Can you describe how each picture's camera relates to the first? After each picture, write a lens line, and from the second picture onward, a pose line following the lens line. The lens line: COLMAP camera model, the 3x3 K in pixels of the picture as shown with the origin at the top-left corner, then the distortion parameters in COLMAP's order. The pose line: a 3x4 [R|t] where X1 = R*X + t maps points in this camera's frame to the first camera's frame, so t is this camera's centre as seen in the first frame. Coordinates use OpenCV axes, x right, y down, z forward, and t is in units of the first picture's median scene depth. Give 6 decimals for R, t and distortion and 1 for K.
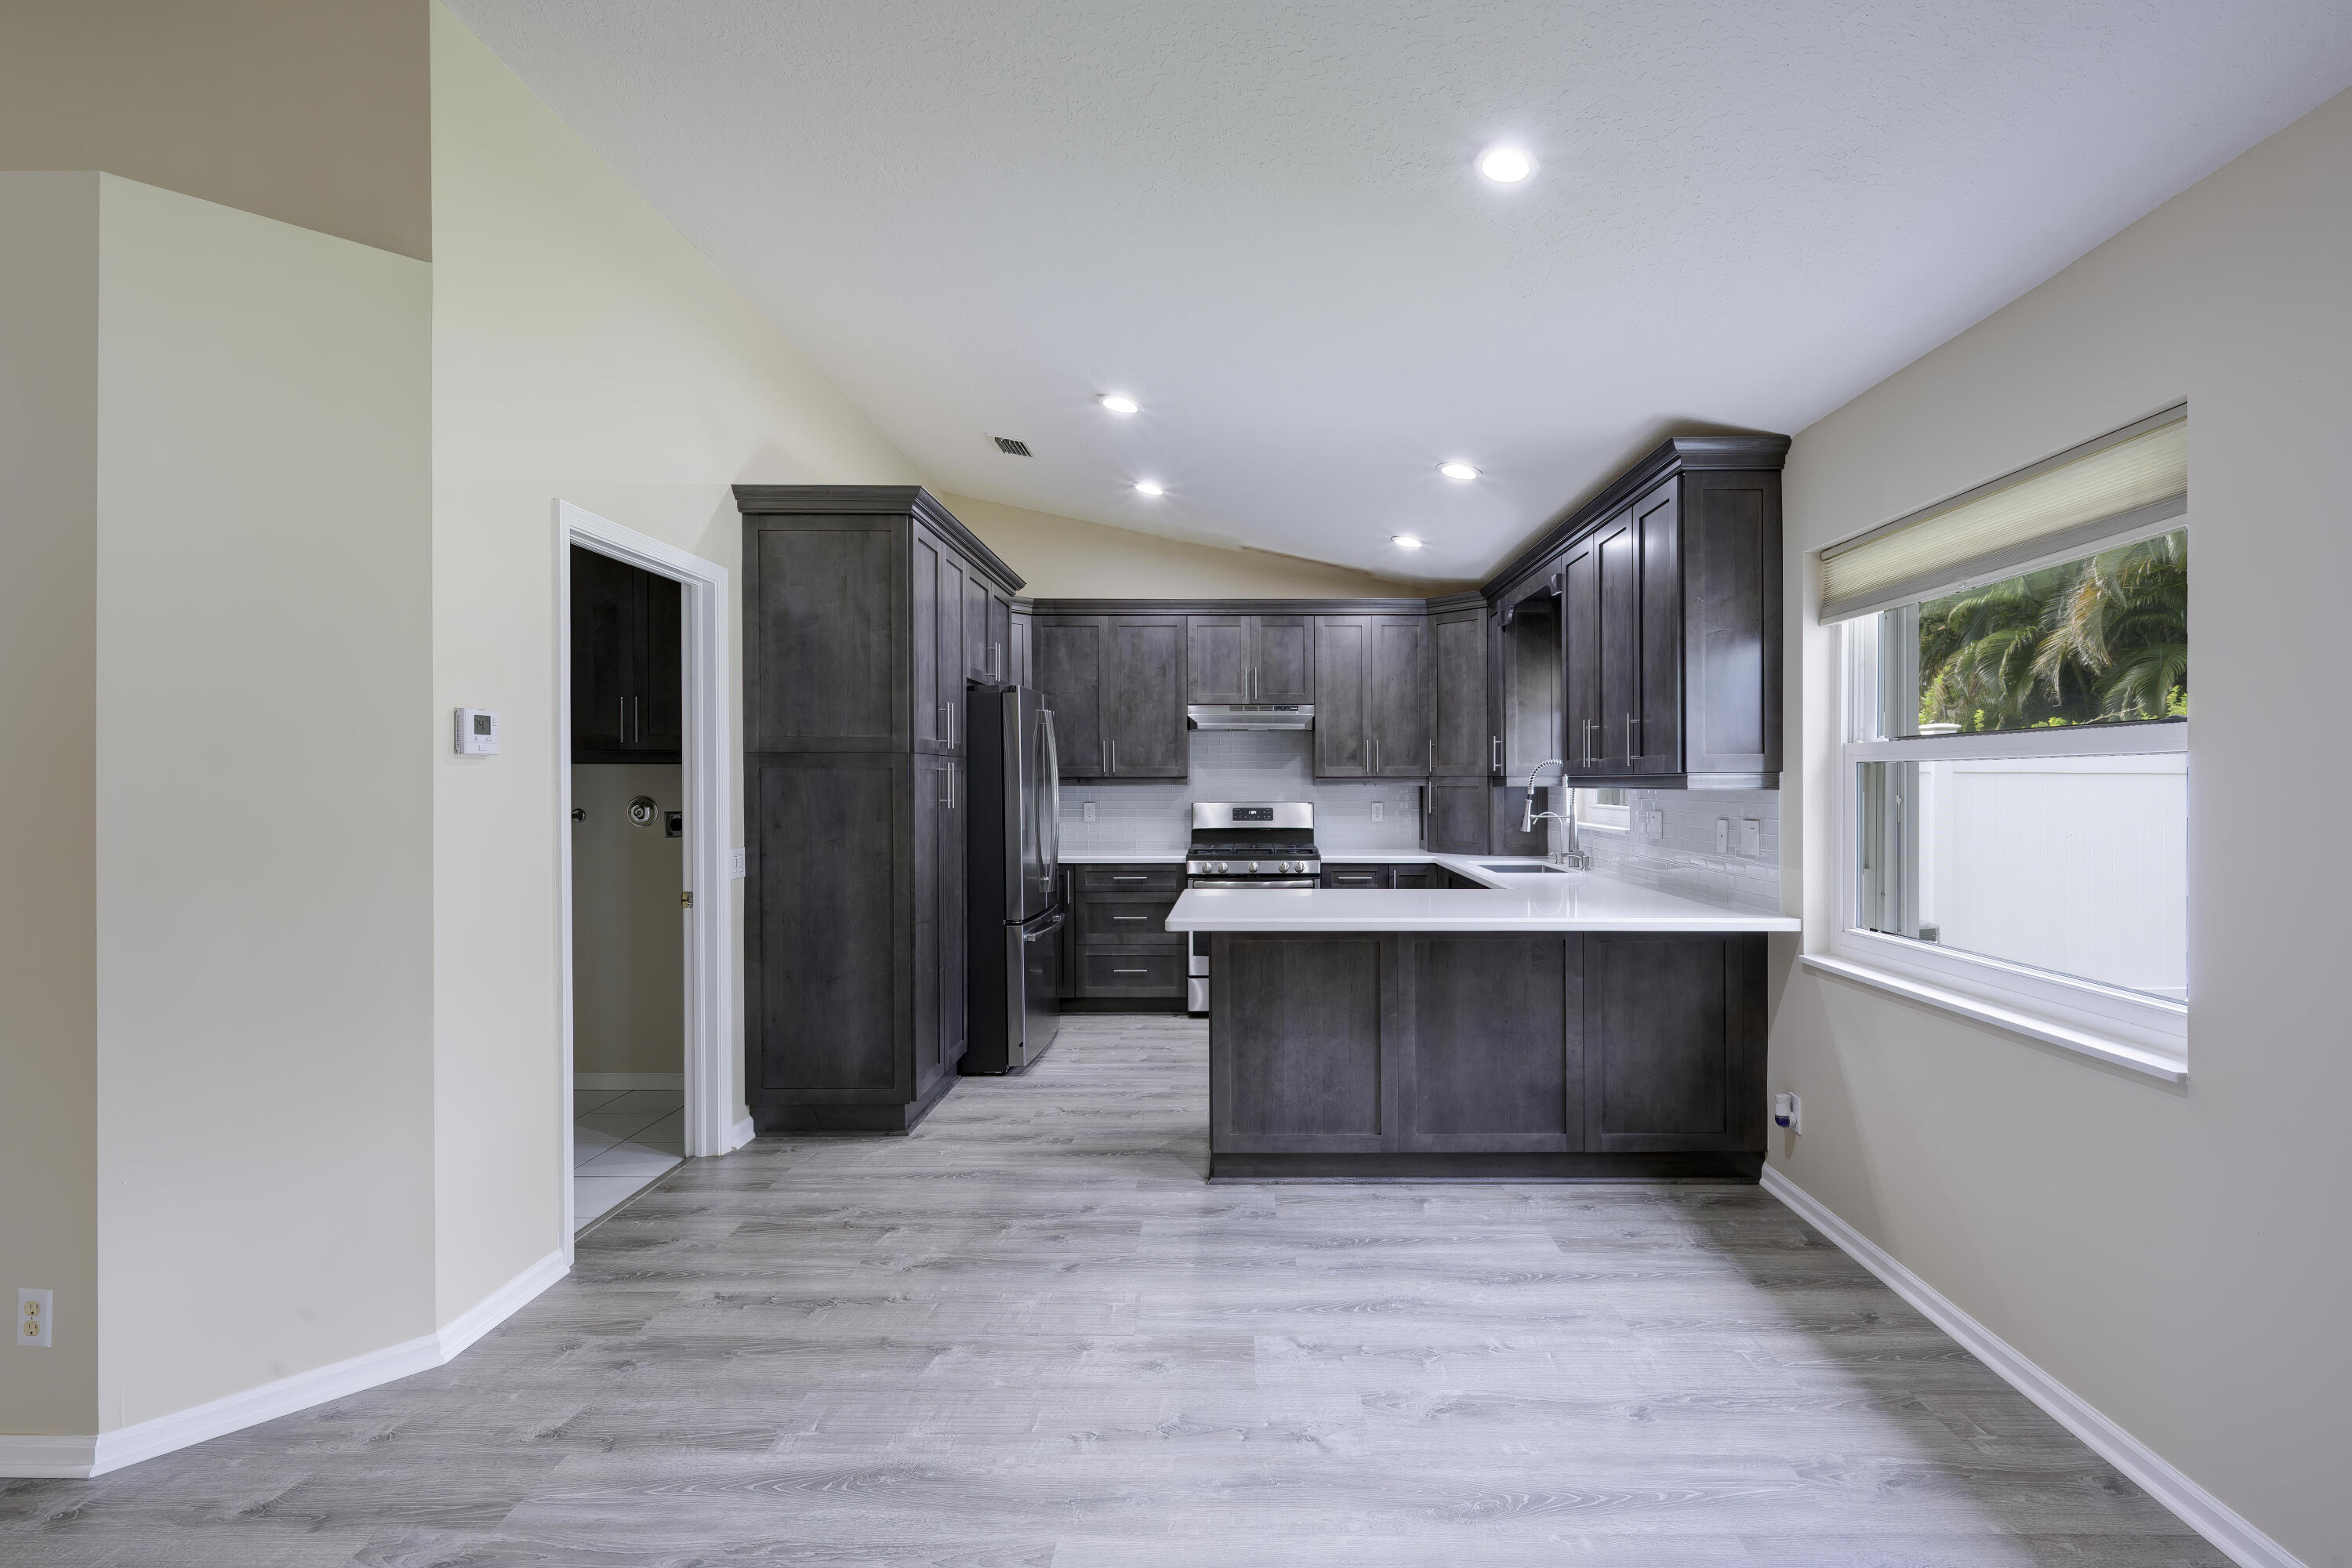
lens RADIAL K [[1040.7, 0, 1247.4], [0, 1040.7, 789.9], [0, 0, 1]] dist [-0.001380, -0.000835]
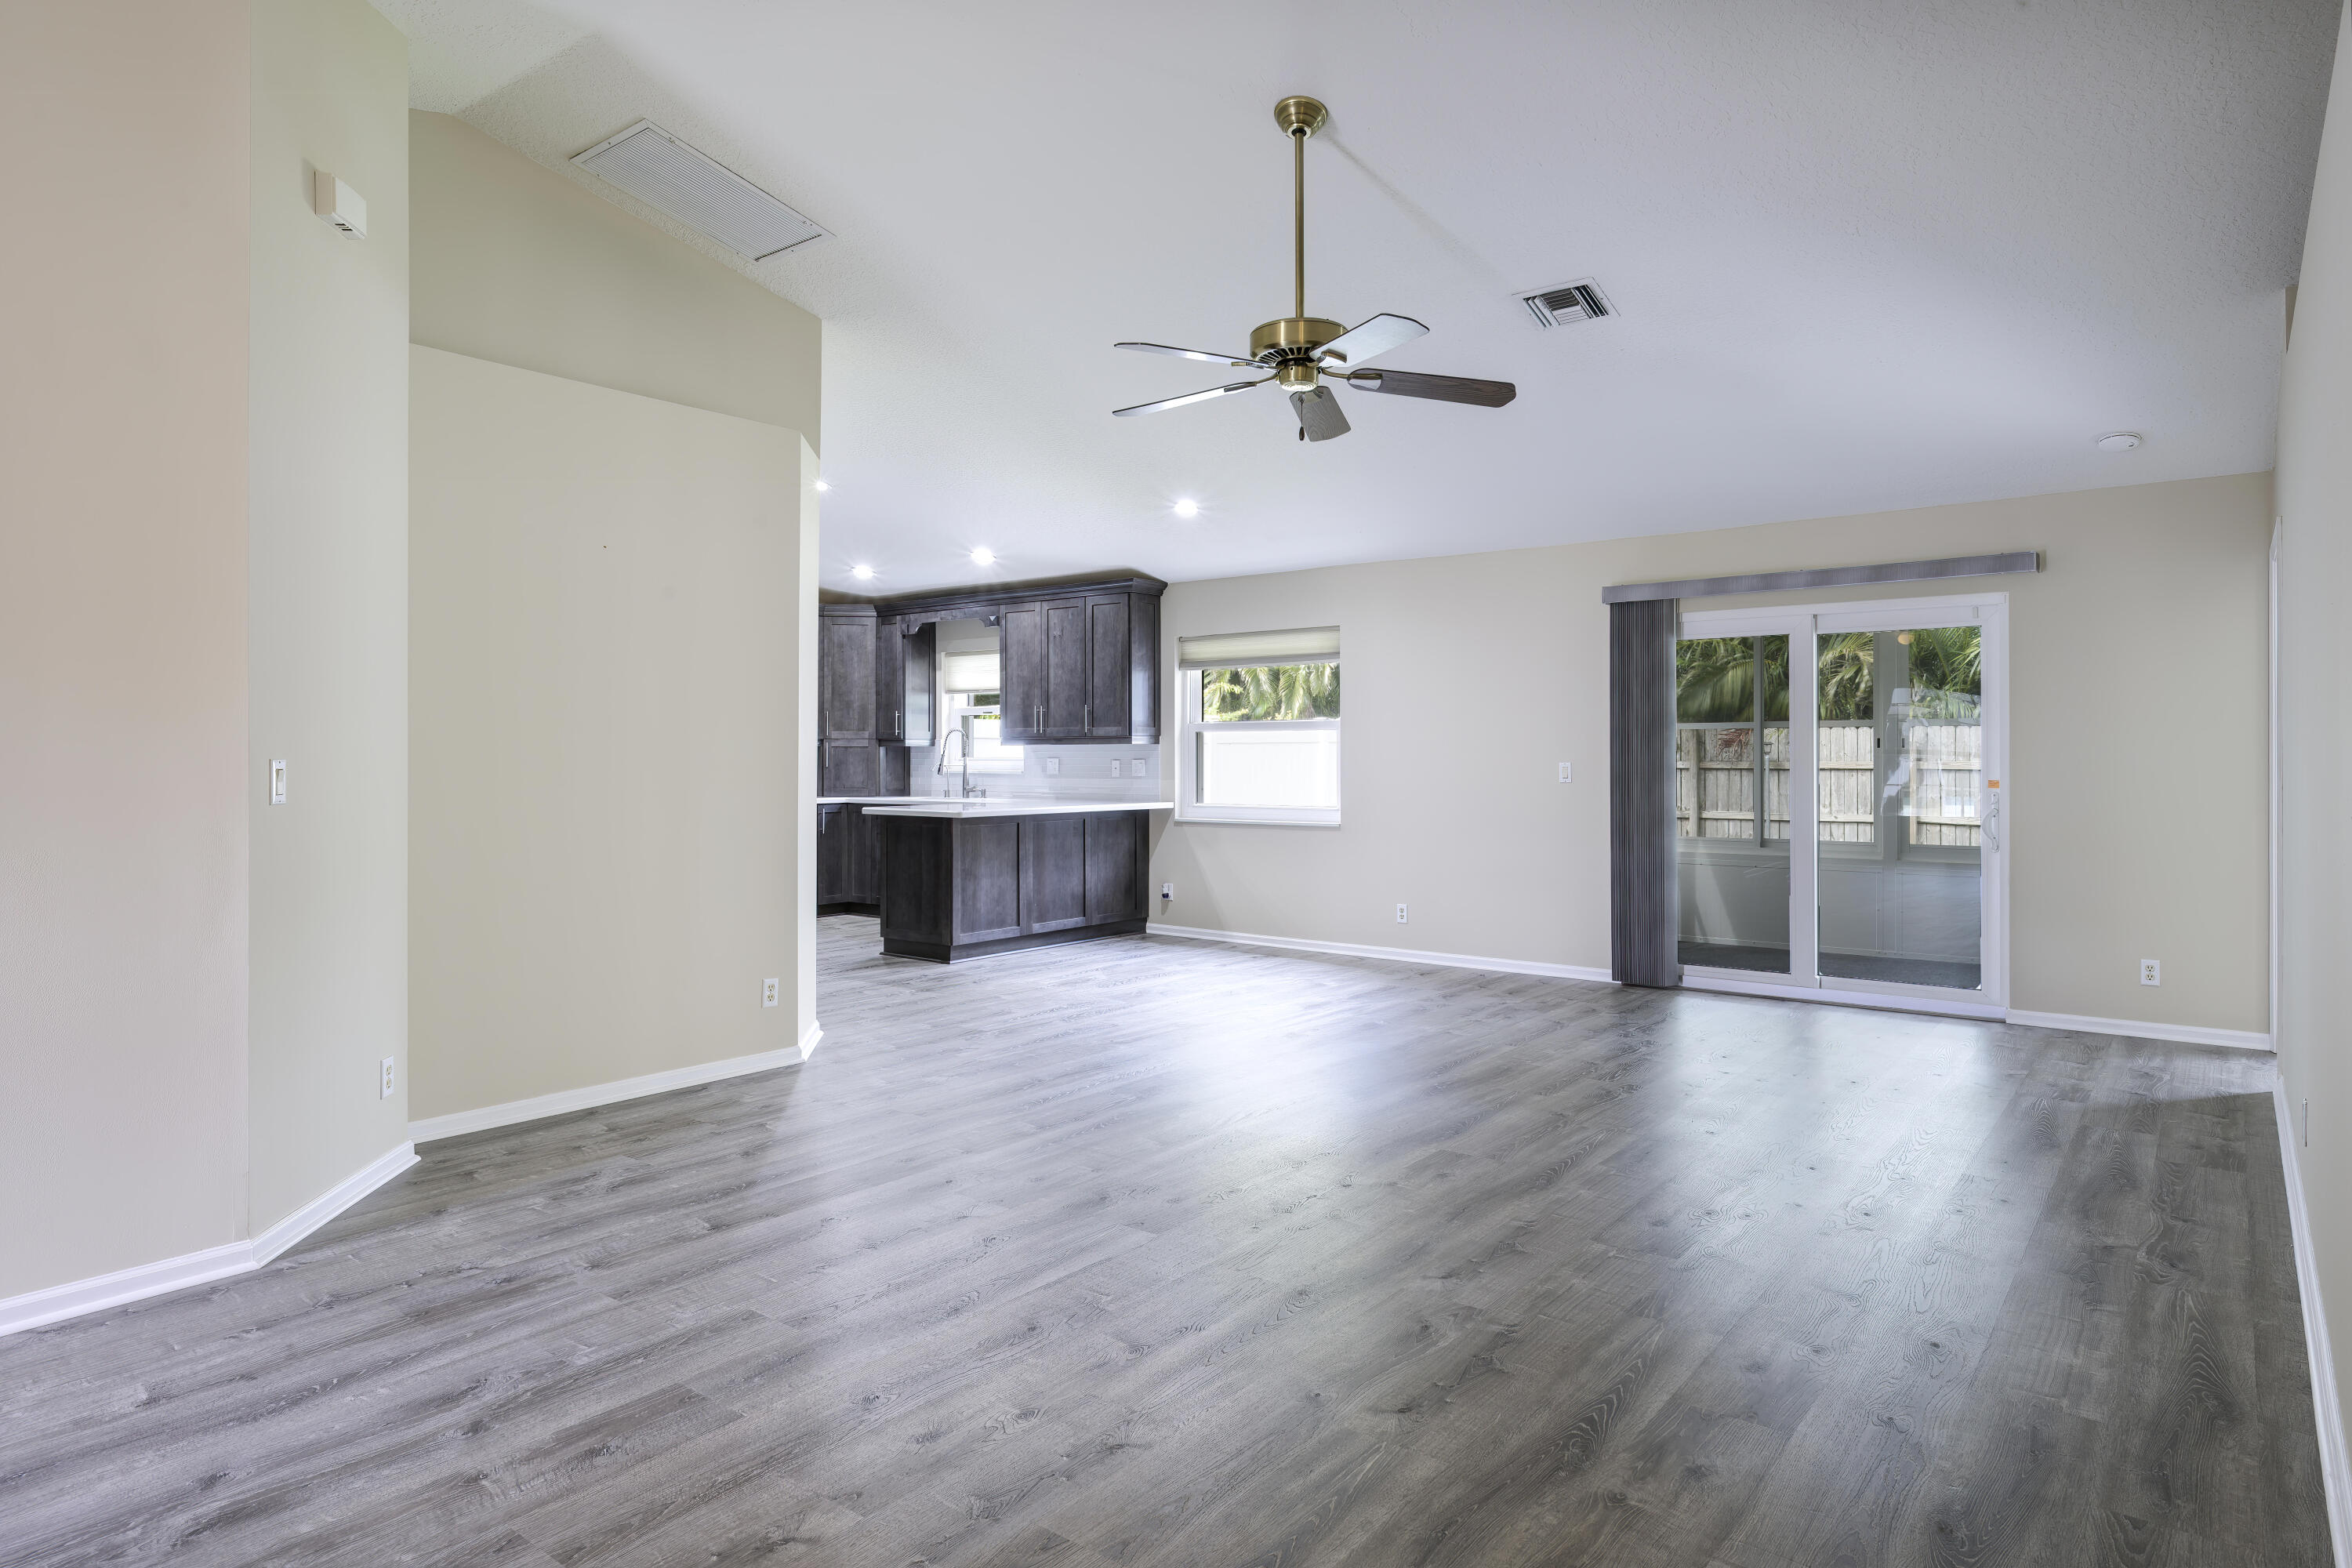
lens RADIAL K [[1361.4, 0, 1200.6], [0, 1361.4, 771.0], [0, 0, 1]] dist [0.000963, -0.000718]
pose [[0.602140, -0.006909, 0.798361, -0.951611], [0.006563, 0.999972, 0.003704, 0.025684], [-0.798364, 0.003010, 0.602168, -0.432637]]
